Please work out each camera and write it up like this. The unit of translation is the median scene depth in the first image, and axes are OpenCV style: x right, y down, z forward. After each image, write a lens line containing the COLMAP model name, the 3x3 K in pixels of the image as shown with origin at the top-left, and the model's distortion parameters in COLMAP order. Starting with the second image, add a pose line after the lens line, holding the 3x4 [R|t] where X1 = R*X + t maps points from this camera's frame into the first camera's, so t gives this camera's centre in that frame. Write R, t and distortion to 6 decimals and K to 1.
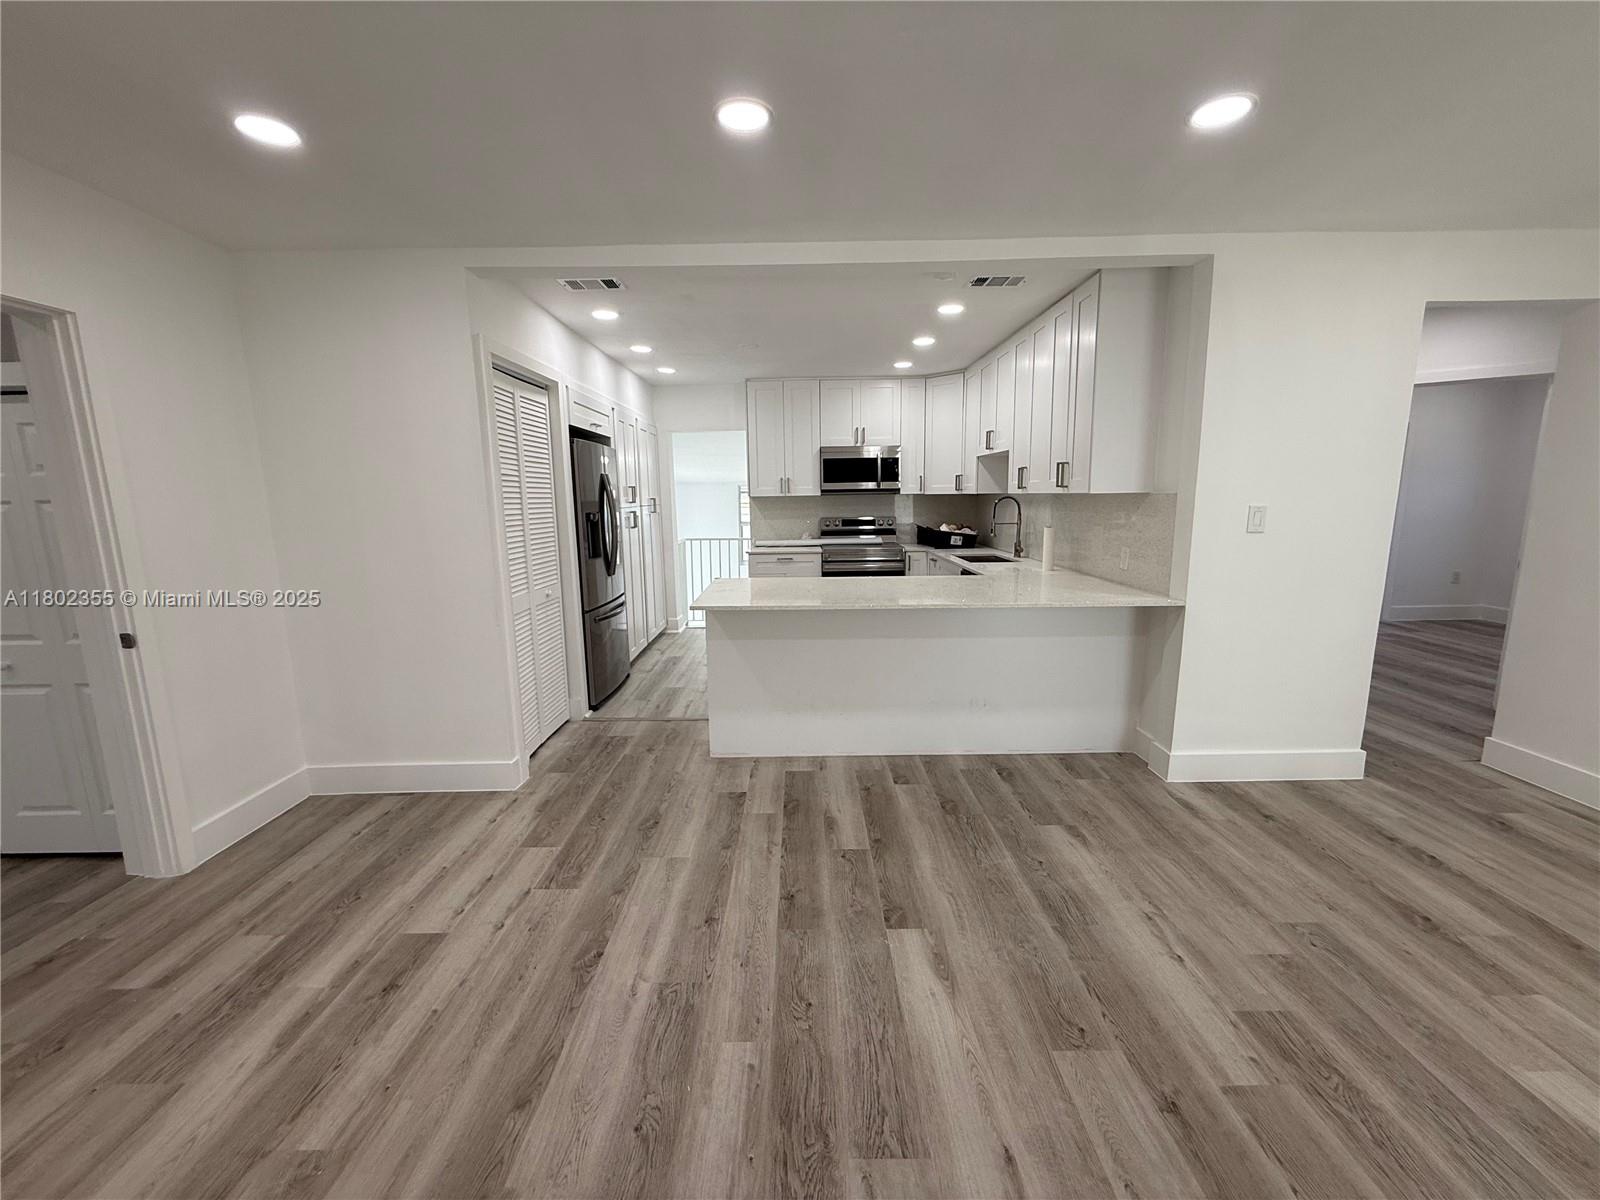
lens RADIAL K [[640.1, 0, 794.0], [0, 640.1, 597.9], [0, 0, 1]] dist [-0.000631, 0.000749]
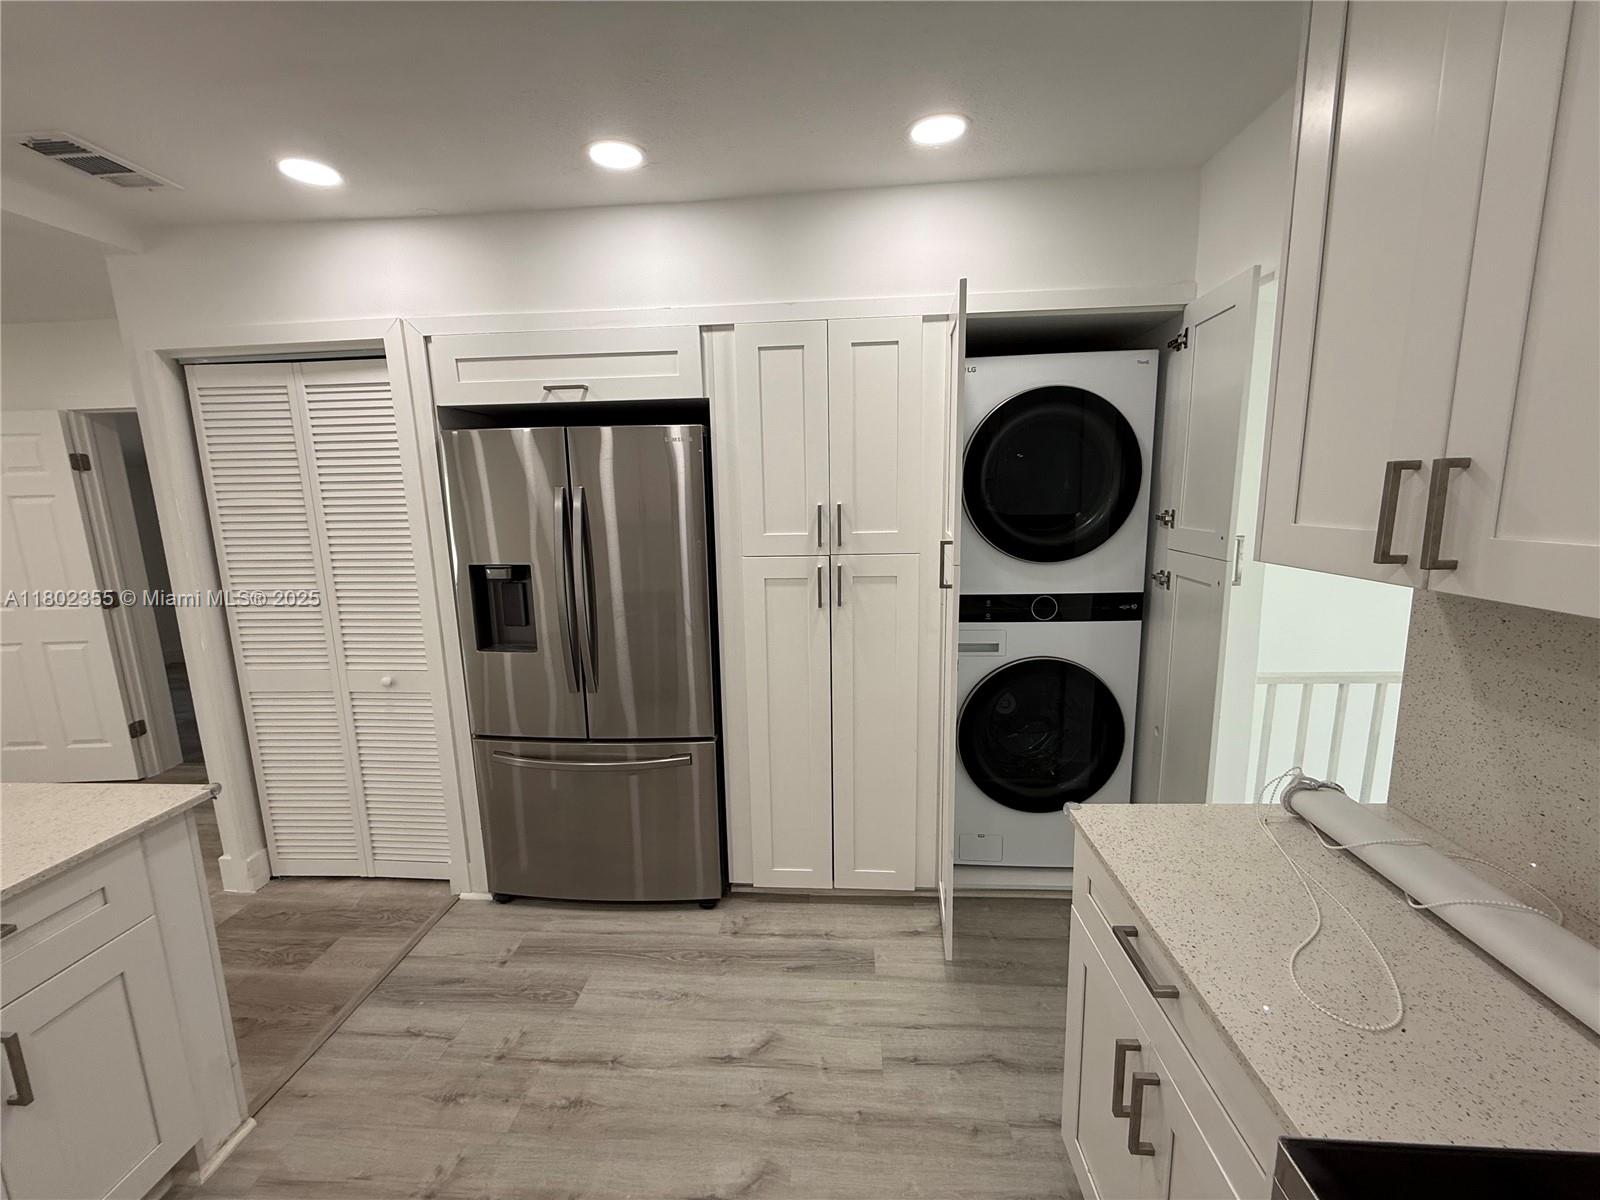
lens RADIAL K [[640.1, 0, 802.1], [0, 640.1, 599.3], [0, 0, 1]] dist [-0.000631, 0.000749]
pose [[-0.060177, 0.182263, -0.981407, 0.292338], [-0.138392, 0.972170, 0.189033, -0.363032], [0.988548, 0.147195, -0.033278, 1.916140]]
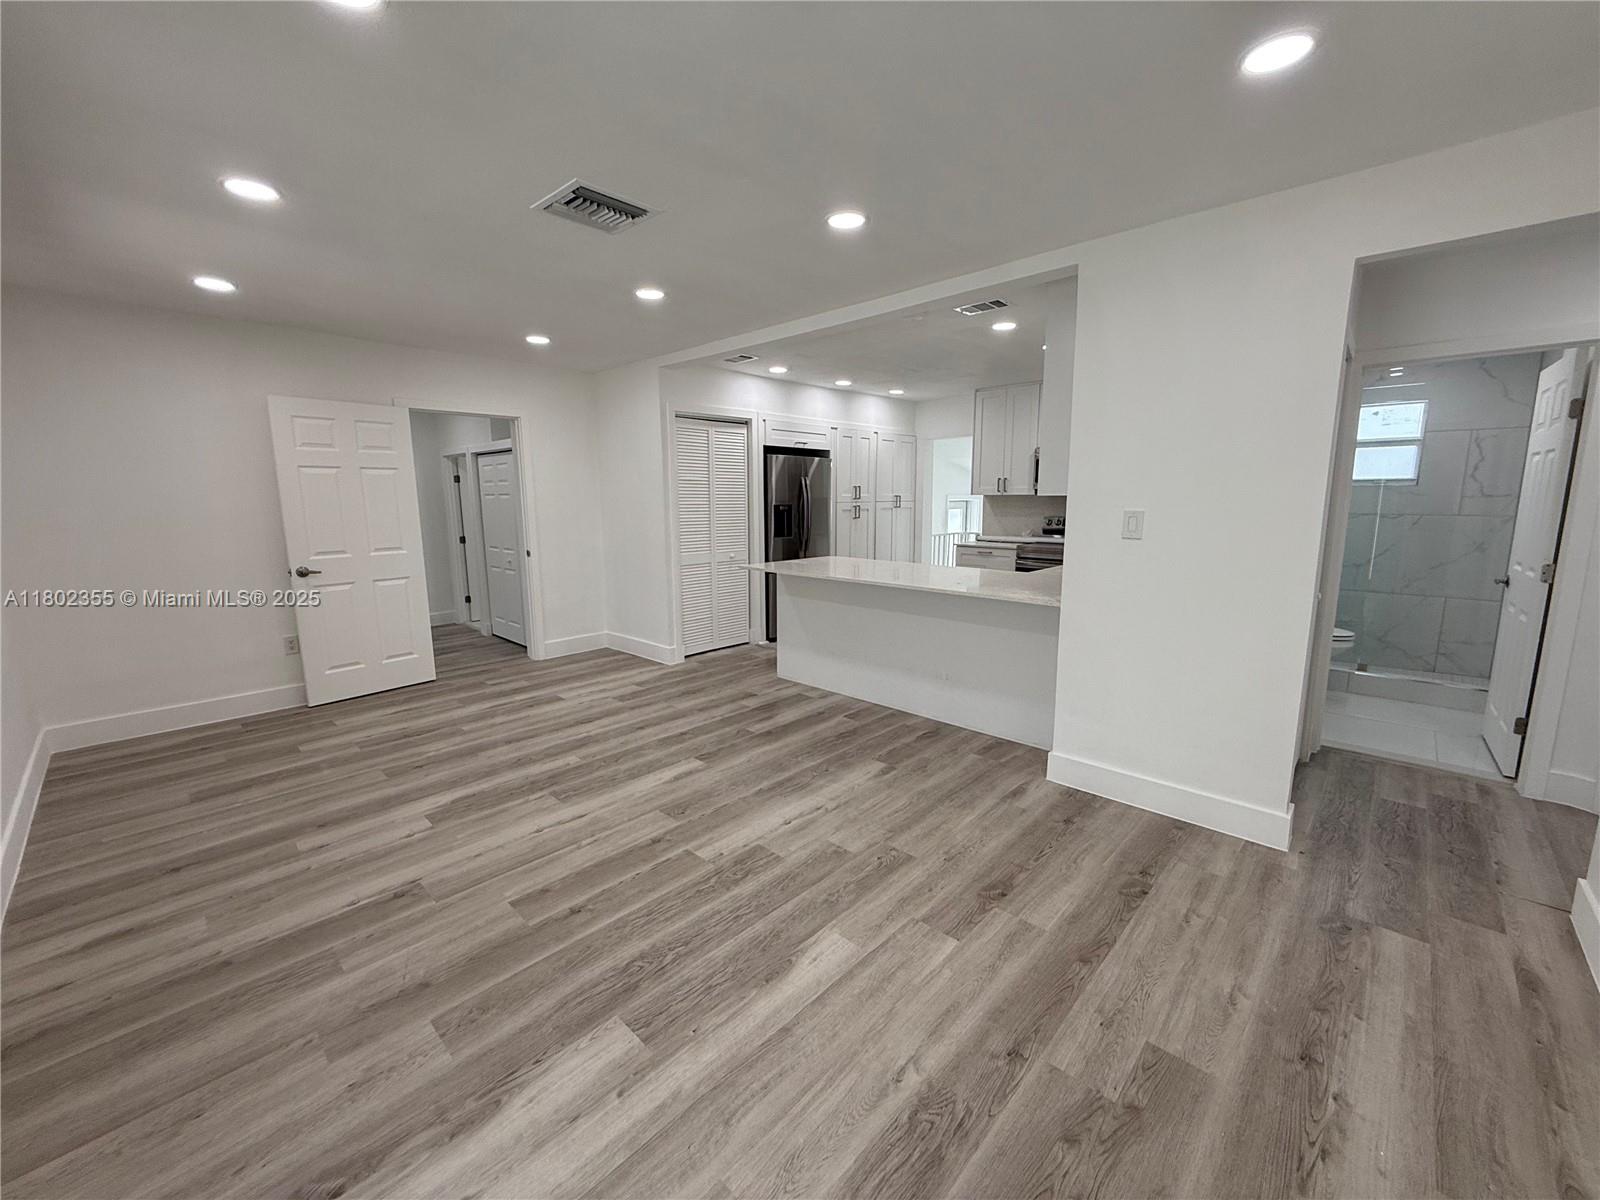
lens RADIAL K [[640.1, 0, 798.9], [0, 640.1, 599.8], [0, 0, 1]] dist [-0.000631, 0.000749]
pose [[0.723894, 0.122824, -0.678890, 1.078254], [-0.117364, 0.991606, 0.054257, -0.006299], [0.679855, 0.040401, 0.732233, -0.032225]]
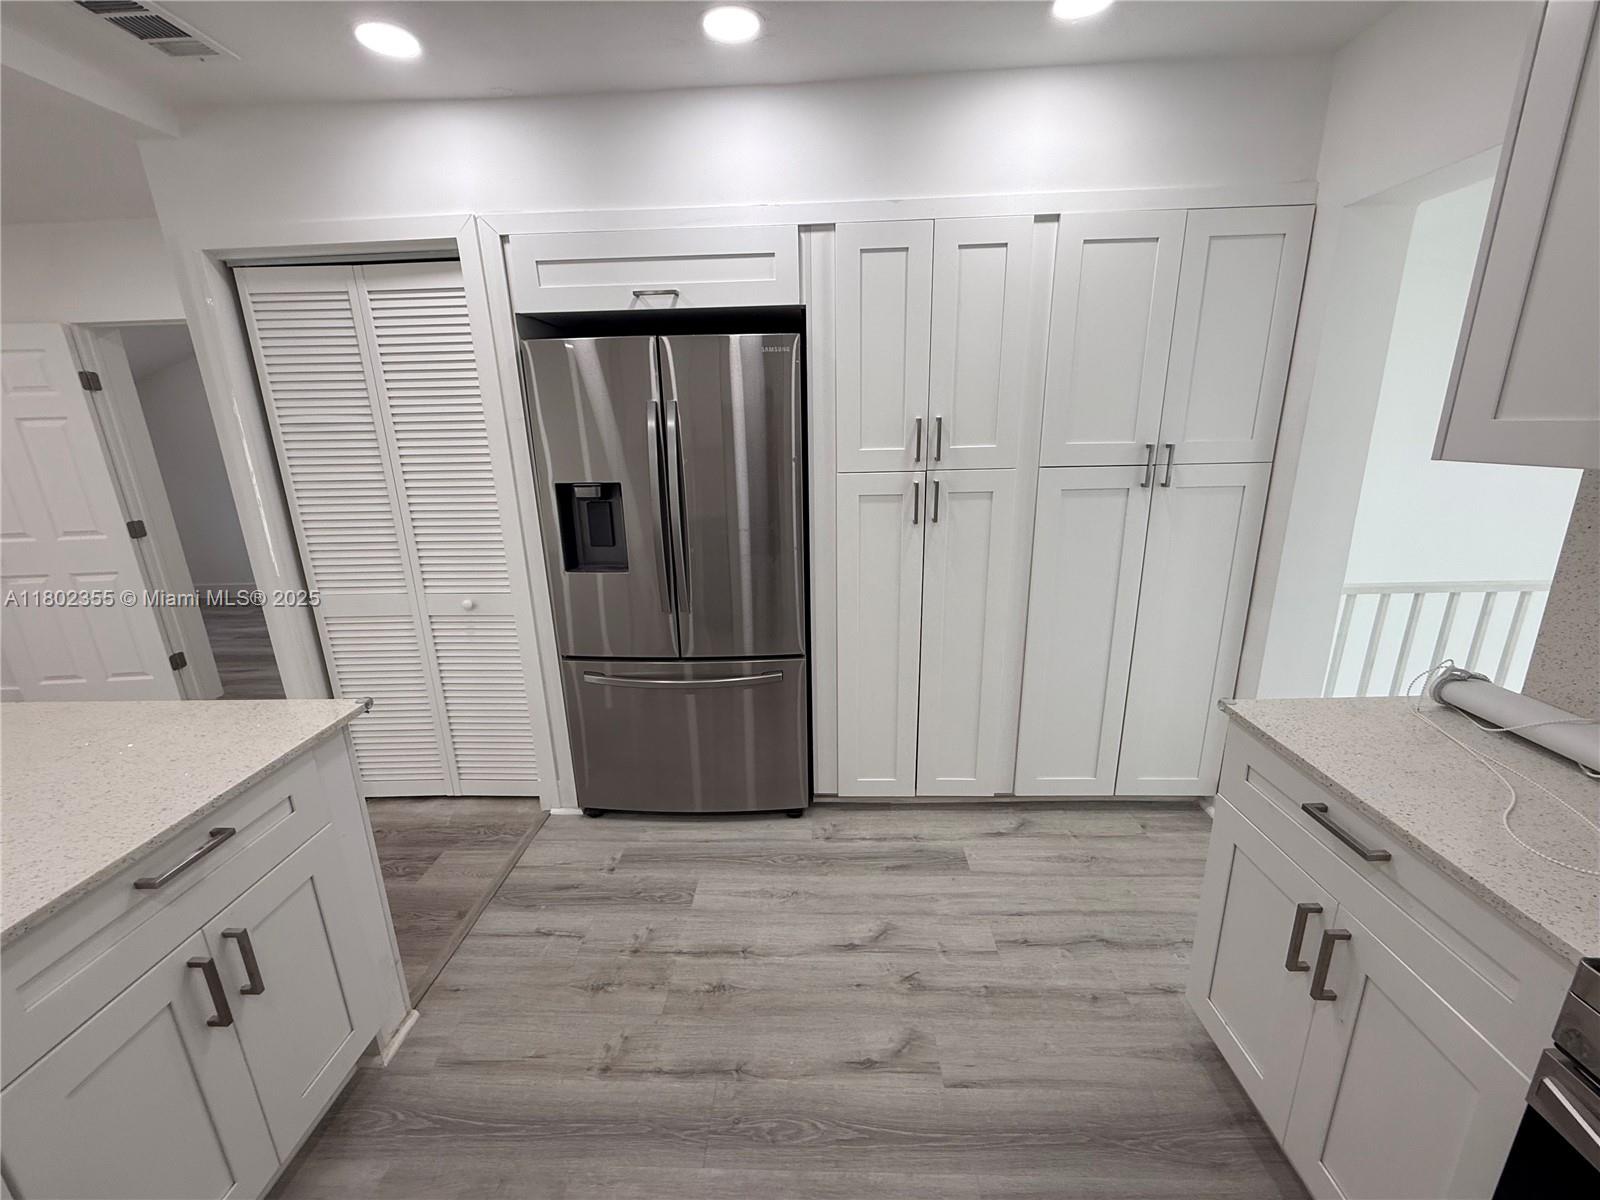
lens RADIAL K [[640.1, 0, 798.1], [0, 640.1, 599.4], [0, 0, 1]] dist [-0.000631, 0.000749]
pose [[-0.025938, 0.281370, -0.959249, 0.305344], [-0.136183, 0.949631, 0.282232, -0.321580], [0.990344, 0.137953, 0.013686, 1.772082]]
